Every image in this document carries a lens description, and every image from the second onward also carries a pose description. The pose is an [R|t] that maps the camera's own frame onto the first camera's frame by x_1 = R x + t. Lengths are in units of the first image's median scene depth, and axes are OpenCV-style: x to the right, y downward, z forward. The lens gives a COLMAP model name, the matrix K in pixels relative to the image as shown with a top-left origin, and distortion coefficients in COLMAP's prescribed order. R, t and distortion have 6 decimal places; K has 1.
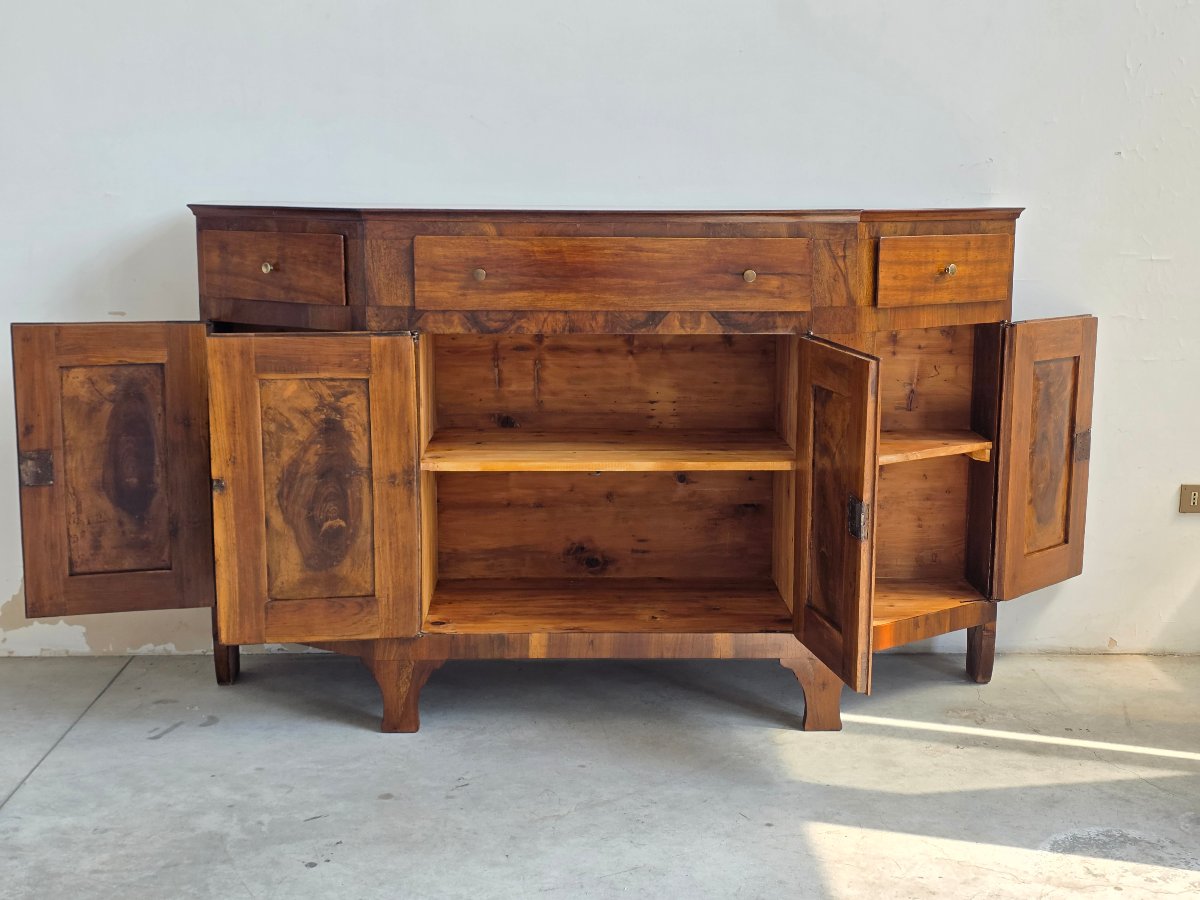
lens RADIAL K [[1589.7, 0, 600.0], [0, 1589.7, 450.0], [0, 0, 1]] dist [0.175490, -0.048168]
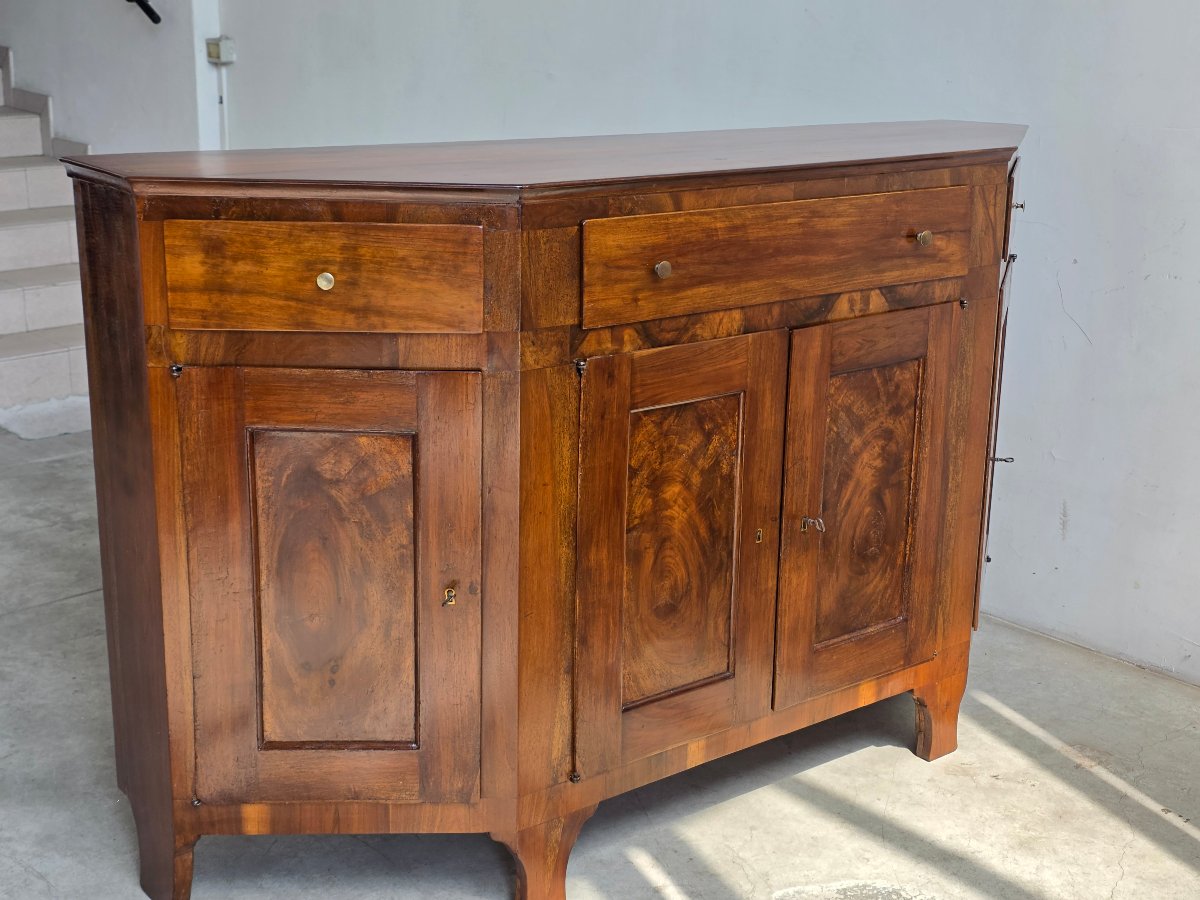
lens RADIAL K [[1589.7, 0, 600.0], [0, 1589.7, 450.0], [0, 0, 1]] dist [0.175490, -0.048168]
pose [[0.798811, -0.154914, 0.581294, -0.507405], [0.081221, 0.985200, 0.150942, -0.137902], [-0.596074, -0.073360, 0.799571, 0.451252]]
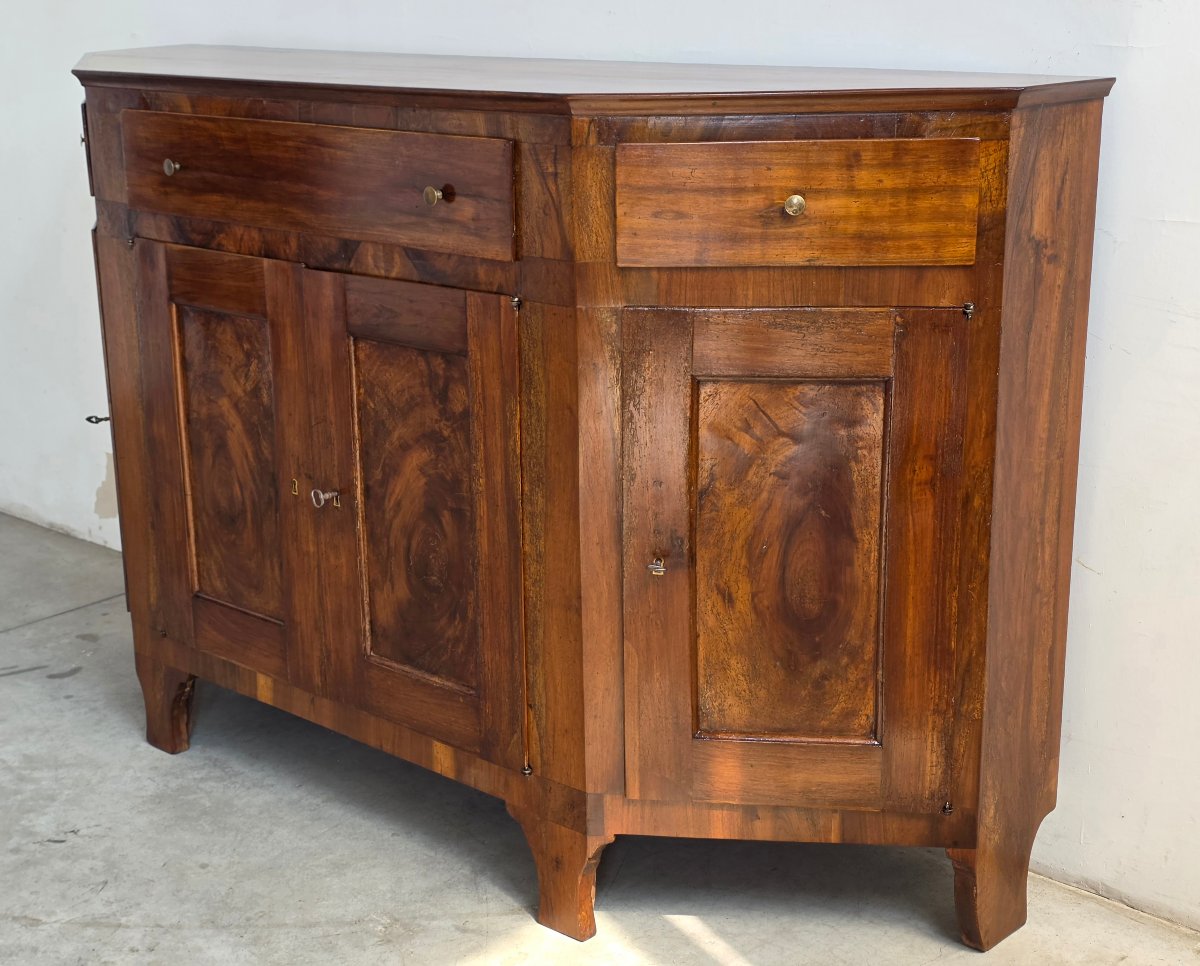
lens RADIAL K [[1936.6, 0, 490.0], [0, 1936.6, 483.9], [0, 0, 1]] dist [0.106900, 0.058017]
pose [[0.694031, 0.174705, -0.698426, 0.651350], [-0.084958, 0.983206, 0.161517, -0.122162], [0.714915, -0.052761, 0.697218, 0.481375]]
